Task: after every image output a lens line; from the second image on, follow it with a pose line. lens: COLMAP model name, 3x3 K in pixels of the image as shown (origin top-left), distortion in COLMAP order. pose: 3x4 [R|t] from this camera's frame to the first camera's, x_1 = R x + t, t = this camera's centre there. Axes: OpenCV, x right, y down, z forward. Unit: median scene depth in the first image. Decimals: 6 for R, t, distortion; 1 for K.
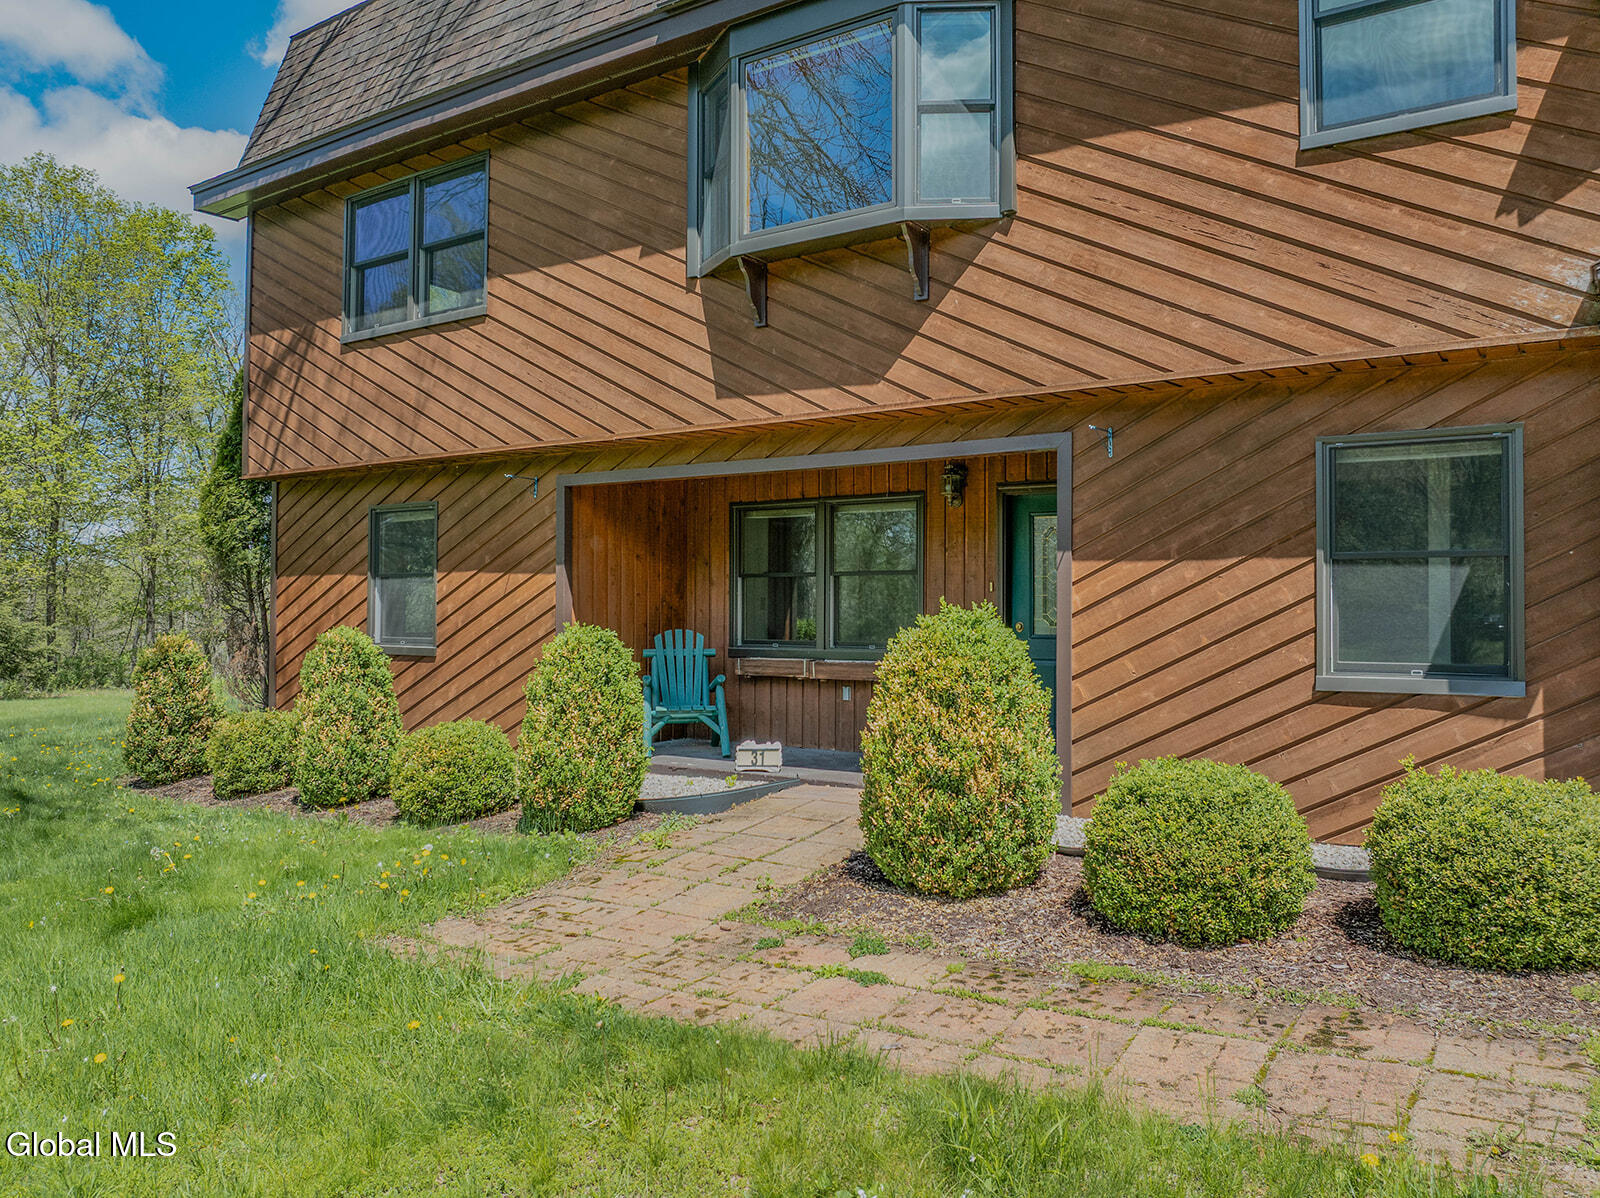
lens RADIAL K [[1150.7, 0, 800.0], [0, 1150.7, 599.0], [0, 0, 1]] dist [-0.039707, 0.003409]
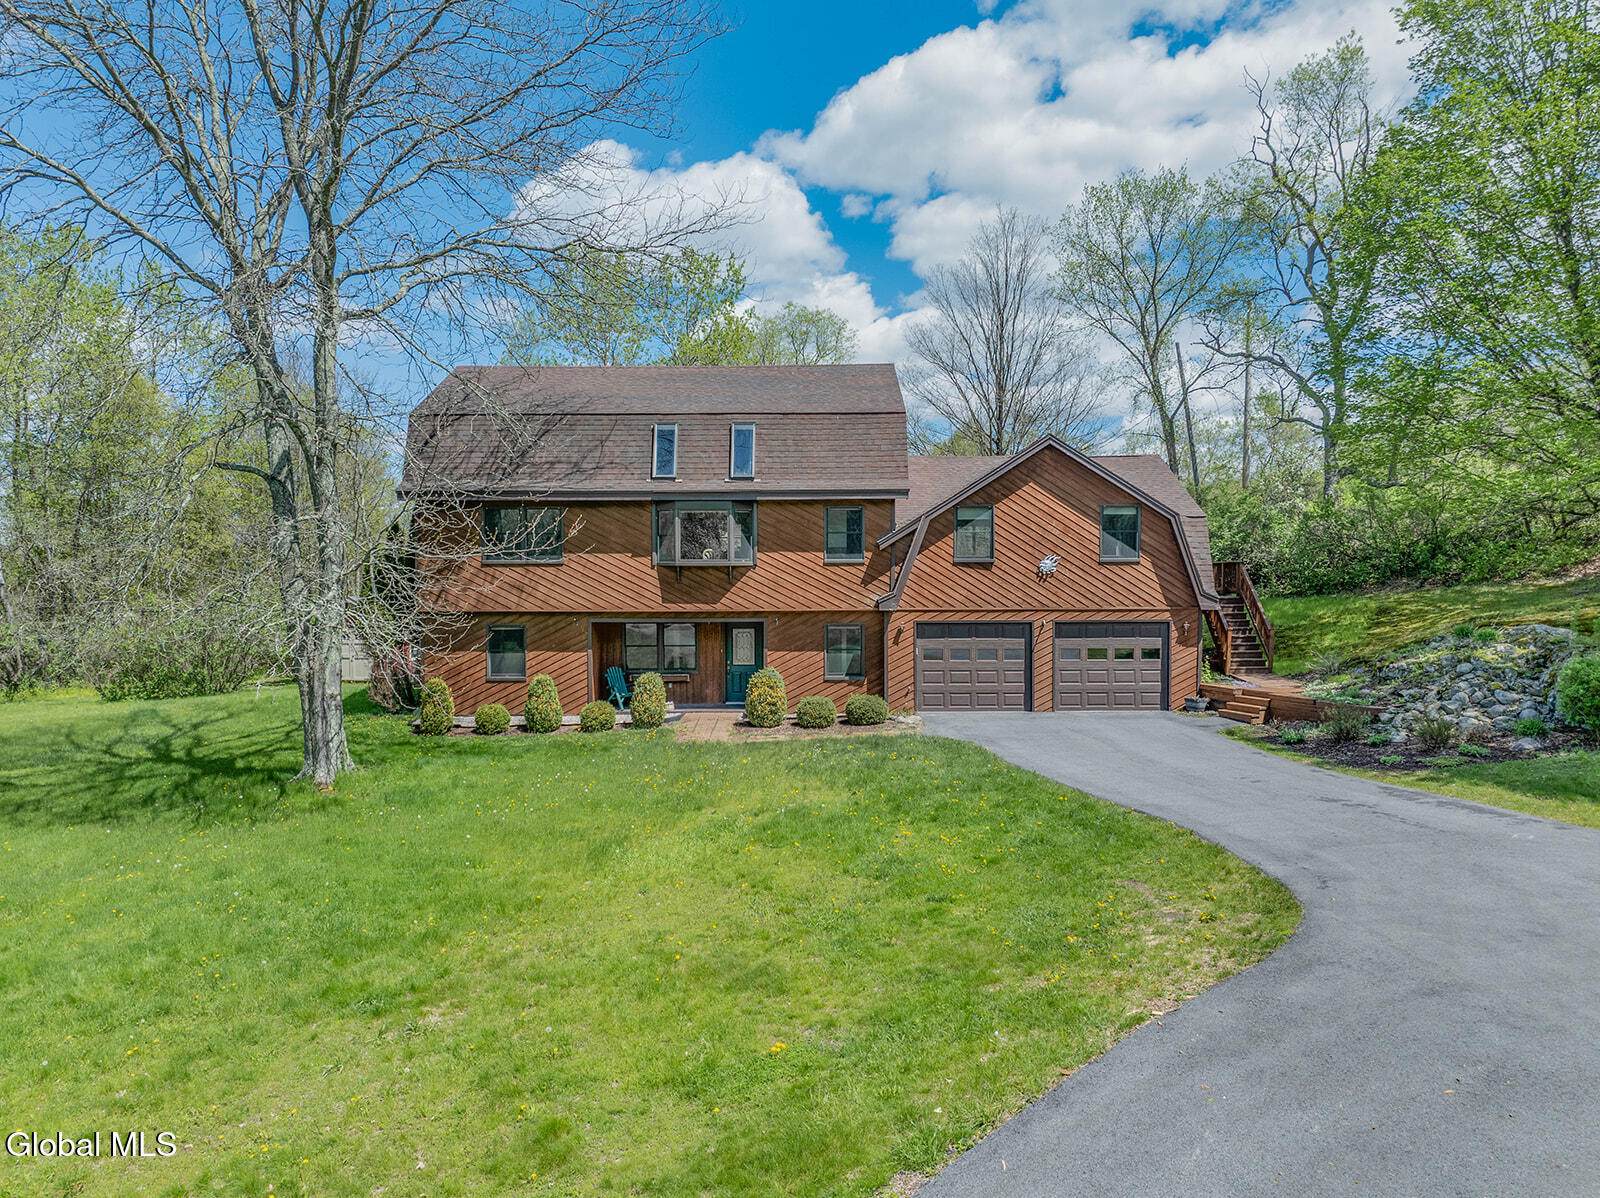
lens RADIAL K [[1102.8, 0, 800.0], [0, 1102.8, 599.0], [0, 0, 1]] dist [-0.000748, -0.000833]
pose [[0.834321, -0.016445, 0.551033, -1.807726], [0.002191, 0.999646, 0.026517, -0.317747], [-0.551274, -0.020916, 0.834062, -2.296907]]
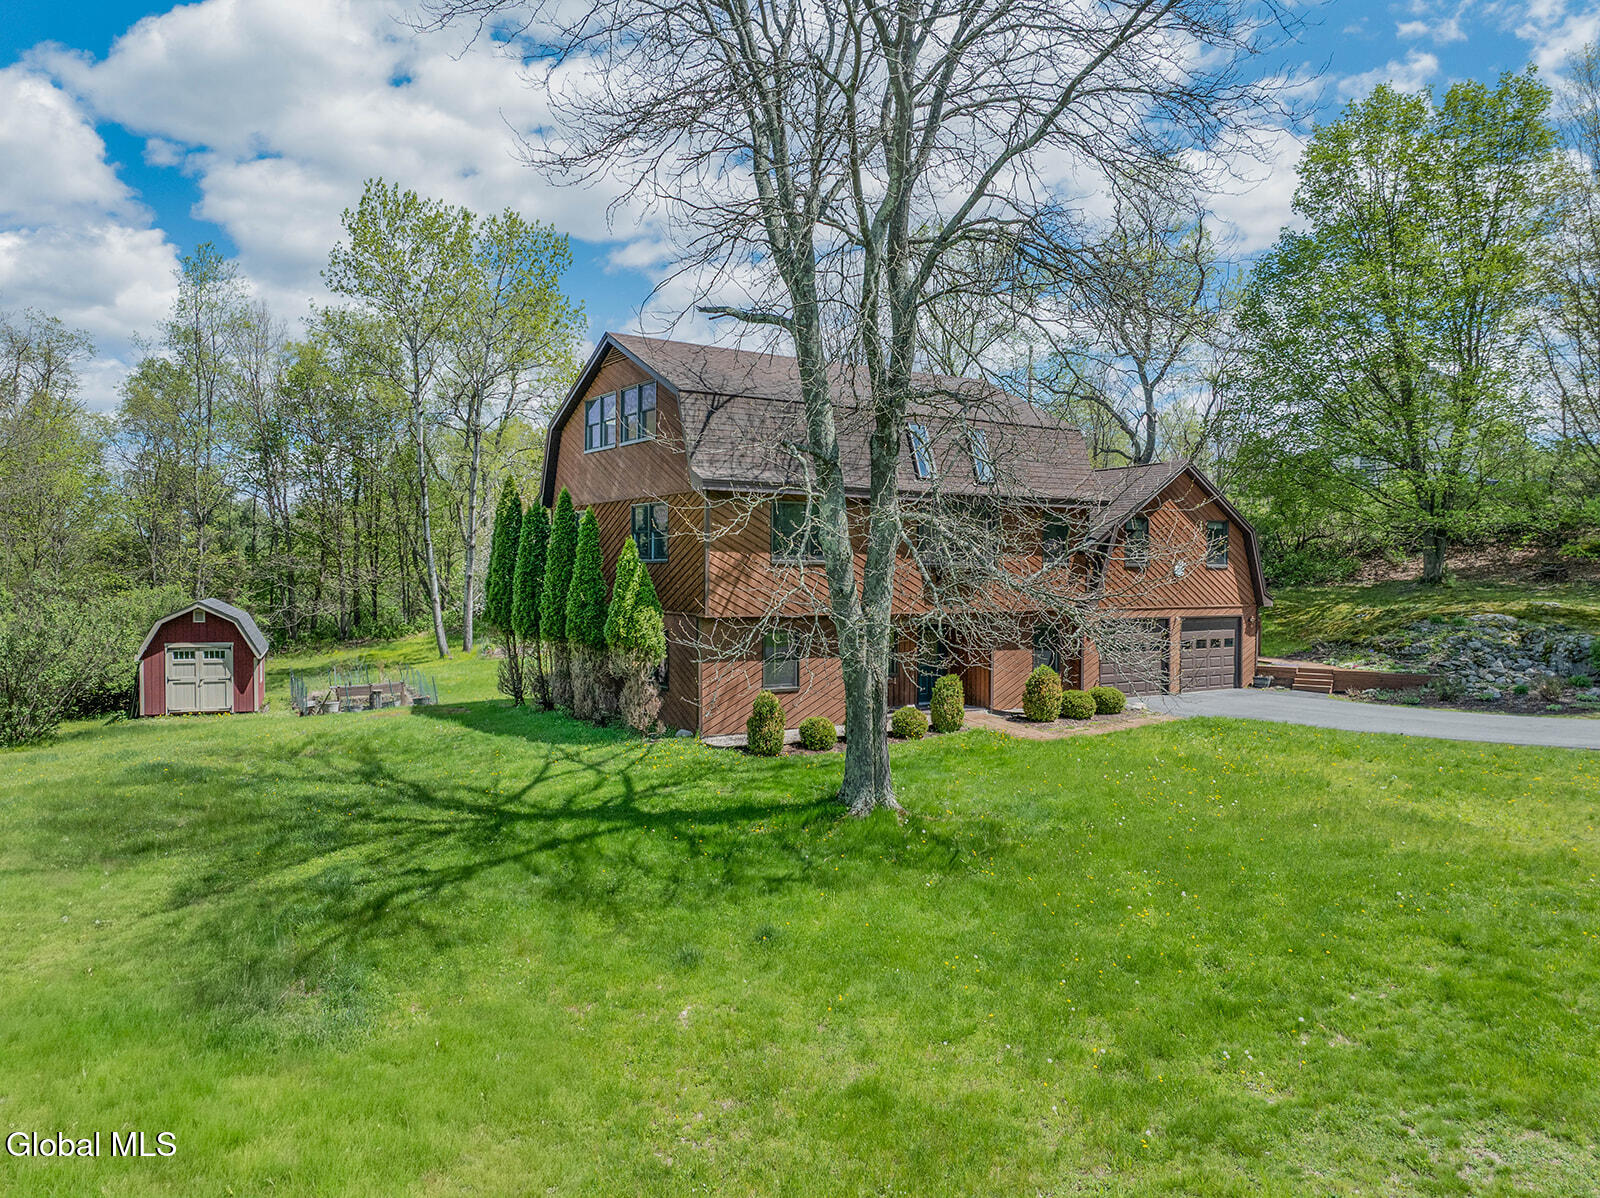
lens RADIAL K [[1150.7, 0, 800.0], [0, 1150.7, 599.0], [0, 0, 1]] dist [-0.039707, 0.003409]
pose [[0.389183, -0.014983, 0.921039, -3.933411], [0.000510, 0.999871, 0.016050, -0.287427], [-0.921160, -0.005777, 0.389141, 0.065443]]
